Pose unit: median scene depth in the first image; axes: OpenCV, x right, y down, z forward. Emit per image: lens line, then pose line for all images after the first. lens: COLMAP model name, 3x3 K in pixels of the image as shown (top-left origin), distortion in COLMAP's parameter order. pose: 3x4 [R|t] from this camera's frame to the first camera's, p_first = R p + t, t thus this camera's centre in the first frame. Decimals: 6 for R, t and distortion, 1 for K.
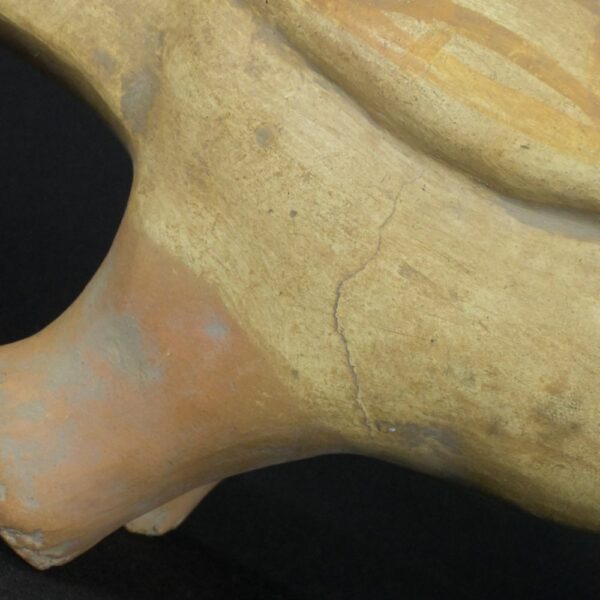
lens RADIAL K [[1905.5, 0, 300.0], [0, 1905.5, 300.0], [0, 0, 1]] dist [0.000337, -0.831600]
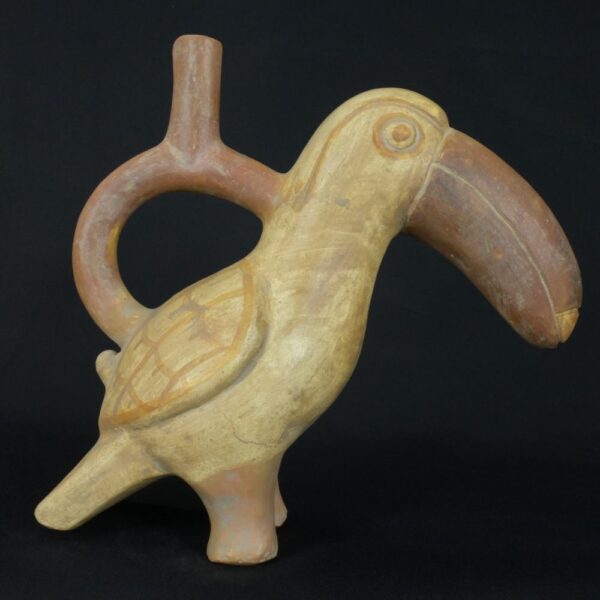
lens RADIAL K [[759.4, 0, 300.0], [0, 759.4, 300.0], [0, 0, 1]] dist [-0.011945, -0.016525]
pose [[0.422973, -0.889854, 0.171035, 0.054161], [0.904776, 0.425106, -0.025801, 0.027239], [-0.049749, 0.165662, 0.984927, -0.393162]]
